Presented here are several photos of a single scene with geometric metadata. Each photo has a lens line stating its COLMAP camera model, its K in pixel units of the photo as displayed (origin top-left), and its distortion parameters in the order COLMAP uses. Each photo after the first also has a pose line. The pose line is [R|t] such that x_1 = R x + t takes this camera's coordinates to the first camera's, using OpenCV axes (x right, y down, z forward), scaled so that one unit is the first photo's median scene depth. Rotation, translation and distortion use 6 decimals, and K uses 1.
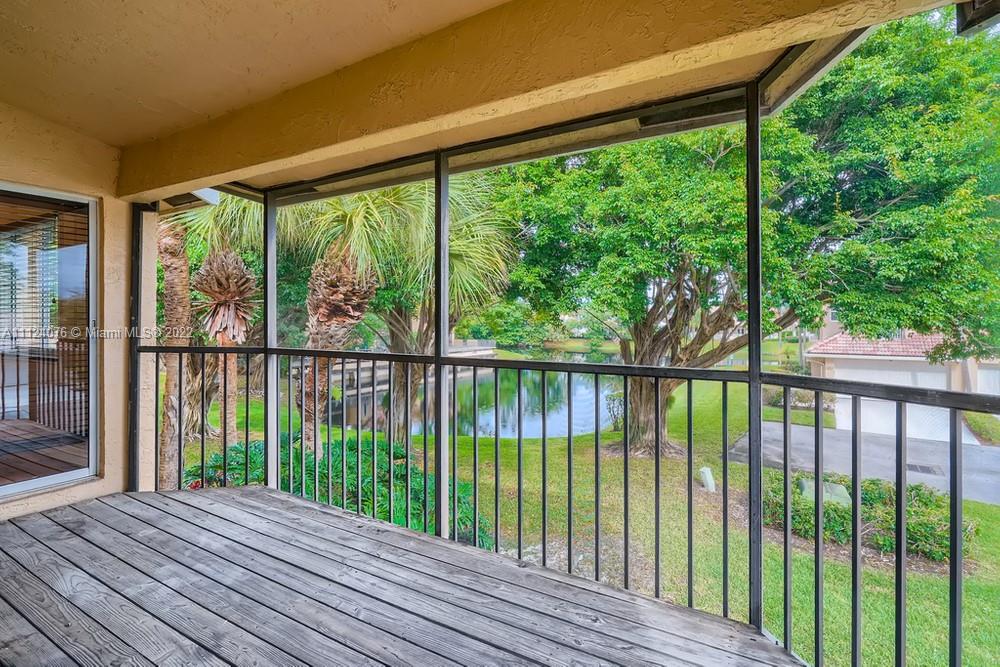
lens RADIAL K [[479.2, 0, 523.7], [0, 479.2, 315.2], [0, 0, 1]] dist [-0.000207, 0.000152]
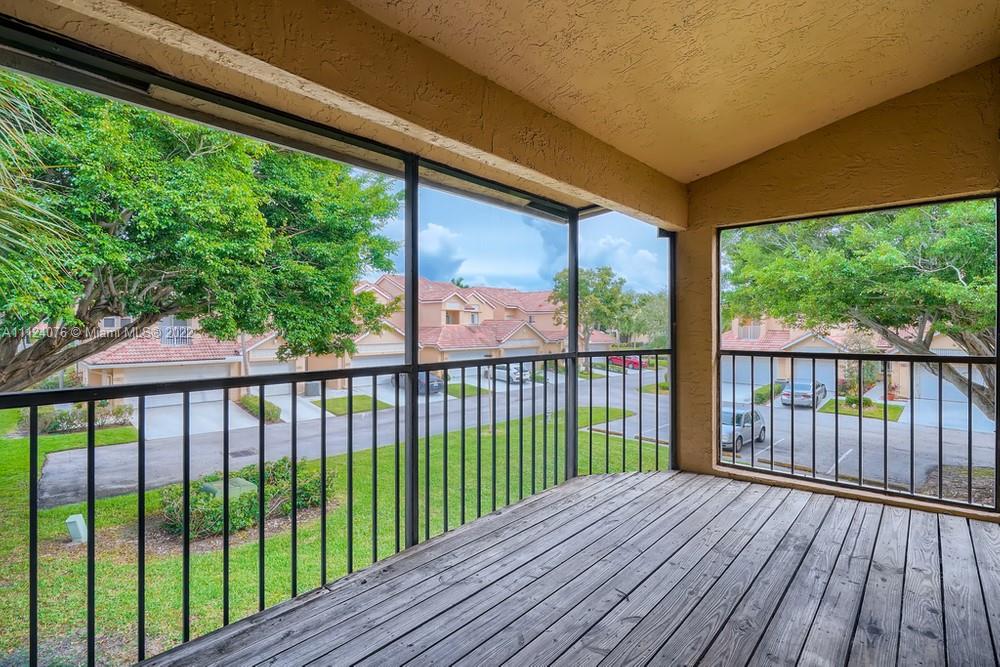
lens RADIAL K [[482.5, 0, 521.7], [0, 482.5, 322.2], [0, 0, 1]] dist [-0.002833, -0.000241]
pose [[0.182115, 0.007141, 0.983251, -1.019048], [-0.008022, 0.999951, -0.005776, 0.003523], [-0.983244, -0.006835, 0.182164, 0.549458]]
